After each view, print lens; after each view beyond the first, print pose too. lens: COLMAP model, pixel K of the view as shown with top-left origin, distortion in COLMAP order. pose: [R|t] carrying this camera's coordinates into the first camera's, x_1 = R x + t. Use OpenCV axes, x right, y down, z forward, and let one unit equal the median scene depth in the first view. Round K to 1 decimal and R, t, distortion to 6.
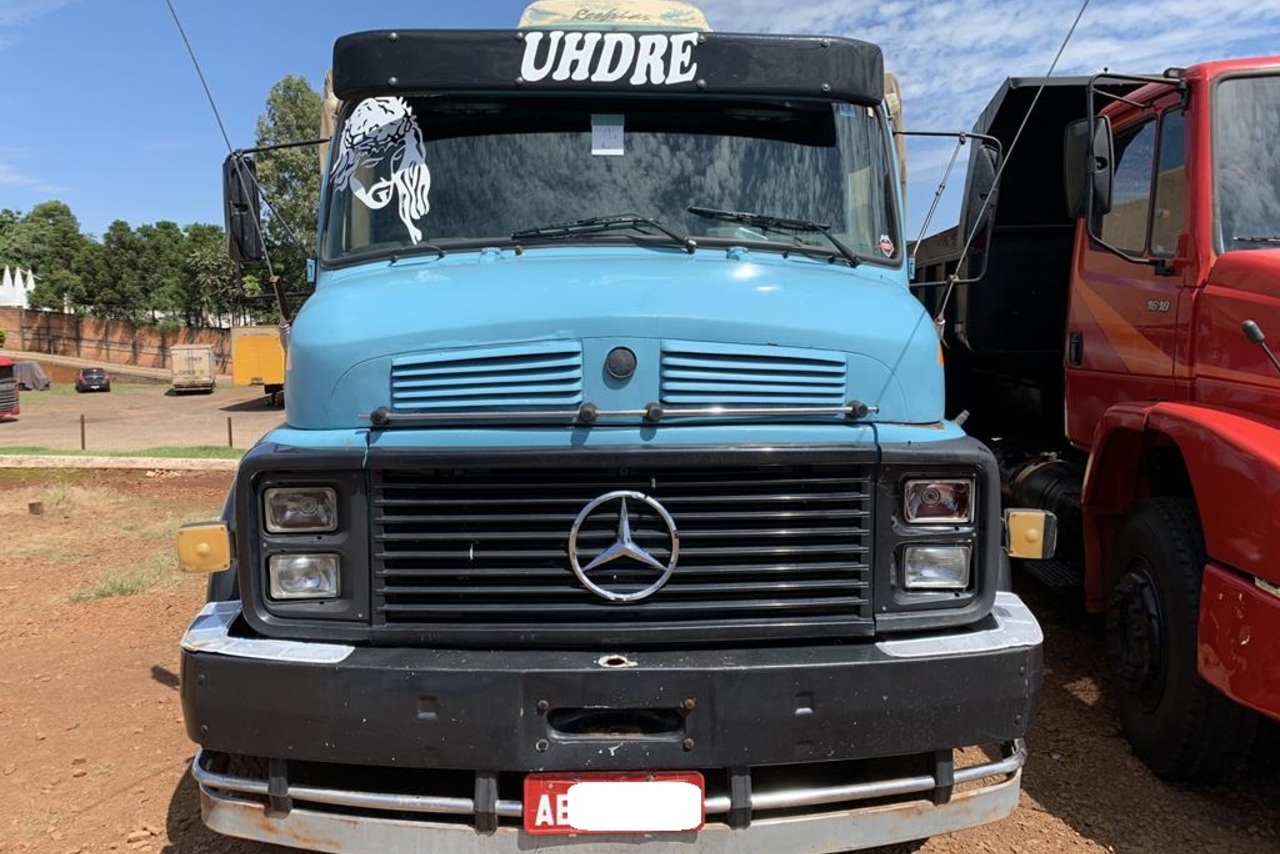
lens RADIAL K [[957.0, 0, 640.6], [0, 957.0, 428.8], [0, 0, 1]] dist [0.067838, -0.034059]
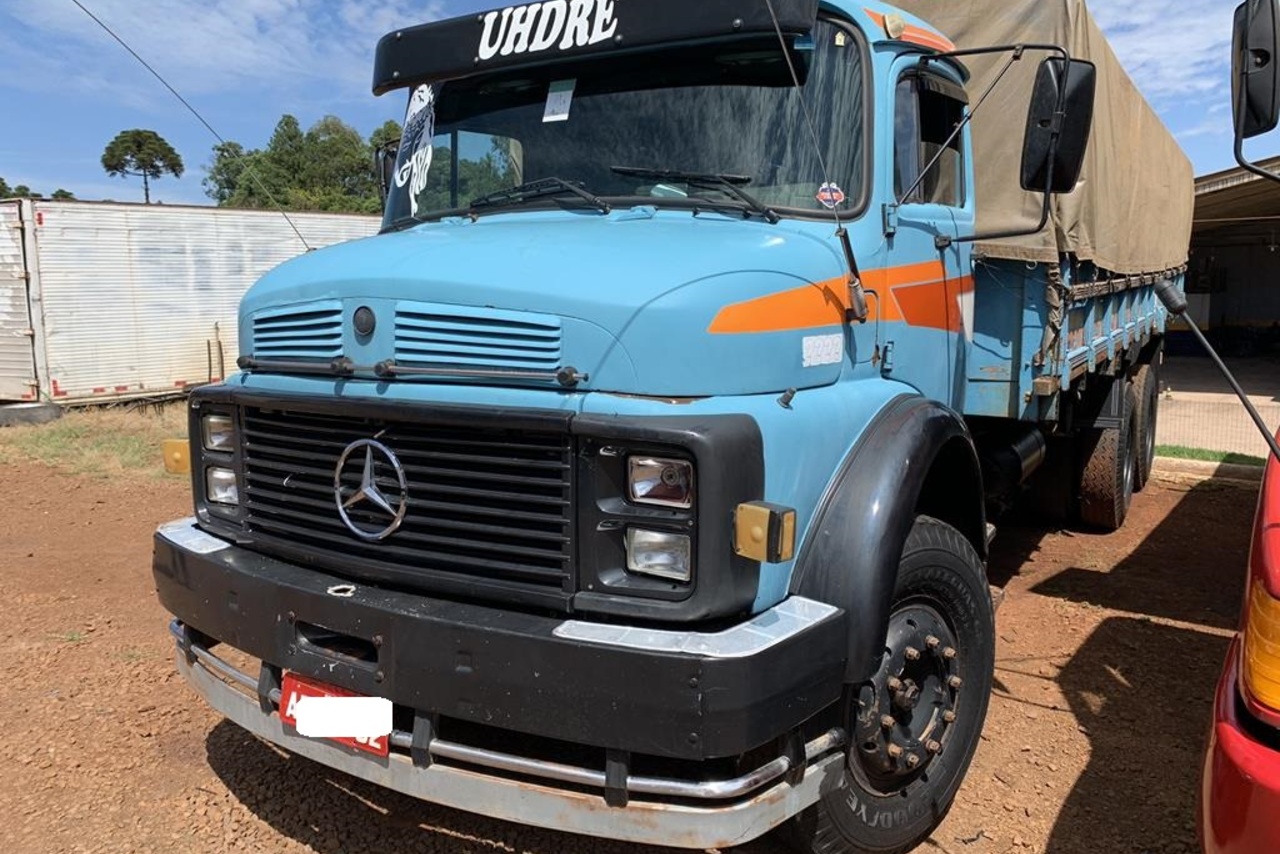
lens RADIAL K [[957.0, 0, 644.1], [0, 957.0, 418.3], [0, 0, 1]] dist [0.067838, -0.034059]
pose [[0.836515, 0.072684, -0.543102, 0.802678], [-0.058163, 0.997342, 0.043889, -0.024149], [0.544849, -0.005125, 0.838519, 0.239328]]
